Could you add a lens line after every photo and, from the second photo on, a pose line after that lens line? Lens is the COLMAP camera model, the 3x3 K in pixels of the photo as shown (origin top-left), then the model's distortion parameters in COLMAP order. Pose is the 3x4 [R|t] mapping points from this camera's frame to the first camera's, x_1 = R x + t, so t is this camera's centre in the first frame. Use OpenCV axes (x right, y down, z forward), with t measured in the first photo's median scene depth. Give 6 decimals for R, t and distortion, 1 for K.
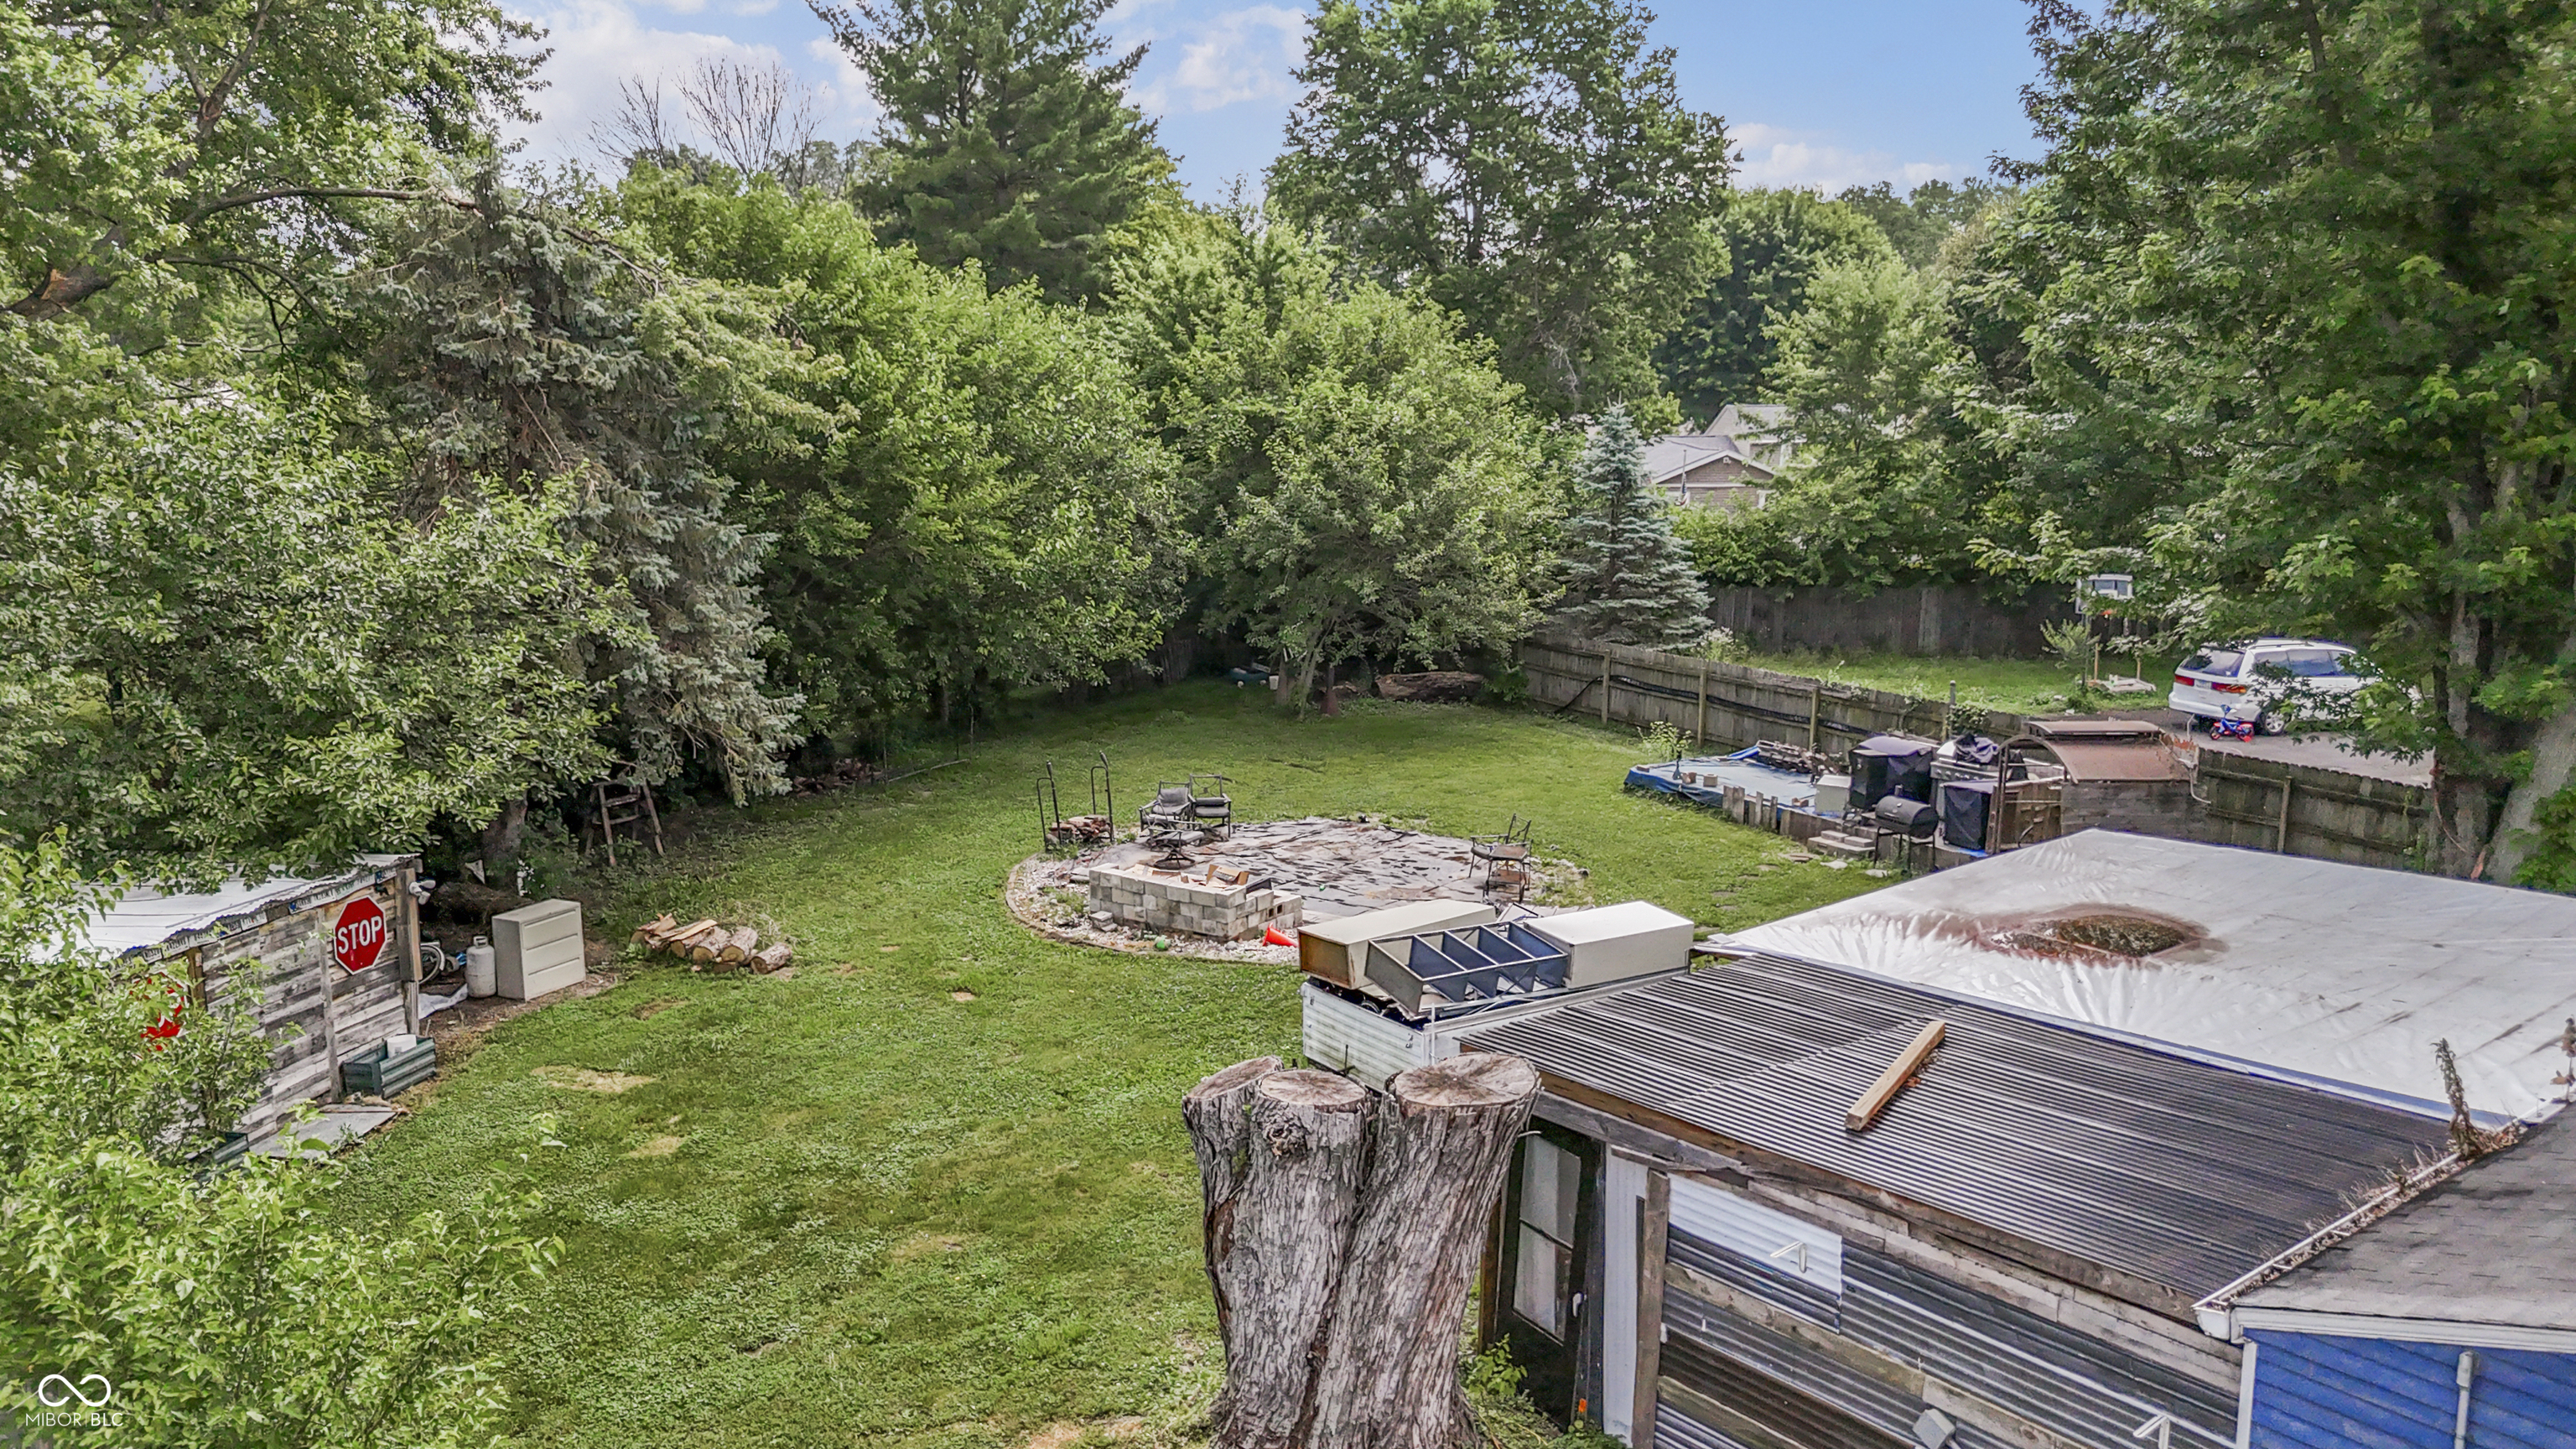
lens RADIAL K [[1900.8, 0, 1300.1], [0, 1900.8, 740.1], [0, 0, 1]] dist [0.039026, -0.008901]
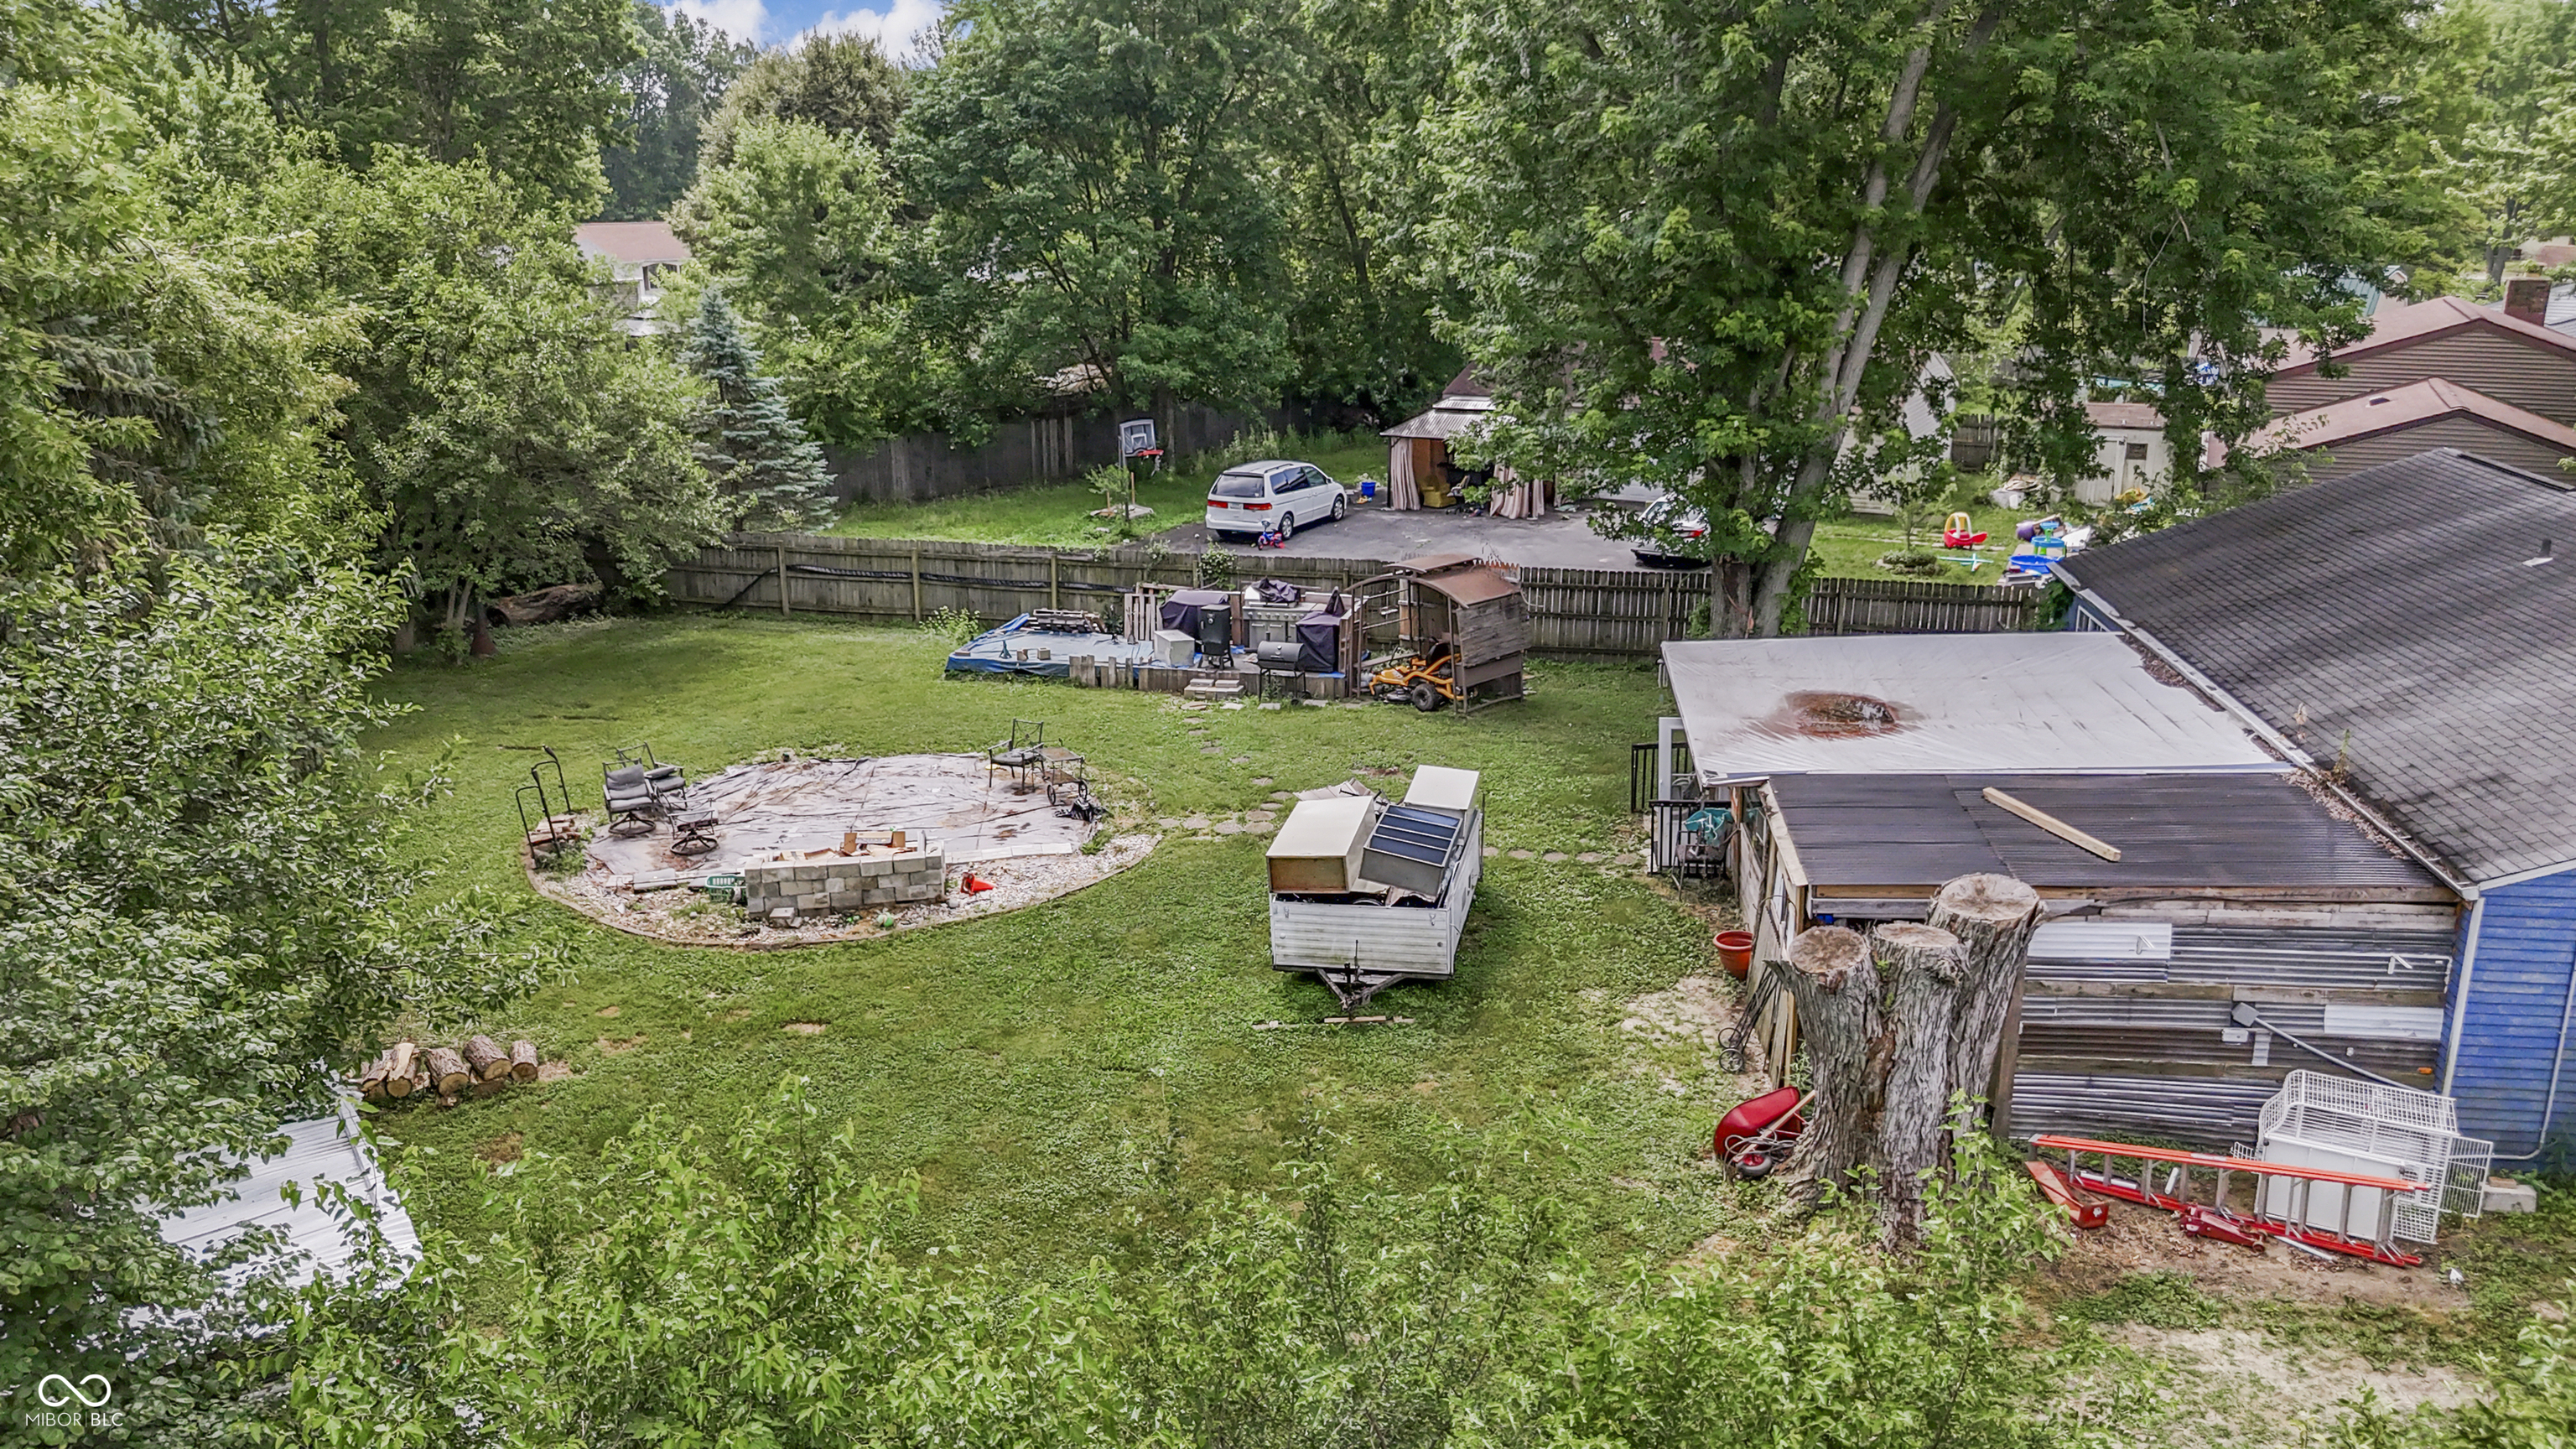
lens RADIAL K [[1900.0, 0, 1305.5], [0, 1900.0, 719.3], [0, 0, 1]] dist [0.089253, -0.103679]
pose [[0.689625, -0.200538, 0.695846, -0.461925], [0.133707, 0.979632, 0.149812, -0.088129], [-0.711716, -0.010275, 0.702392, 0.131269]]
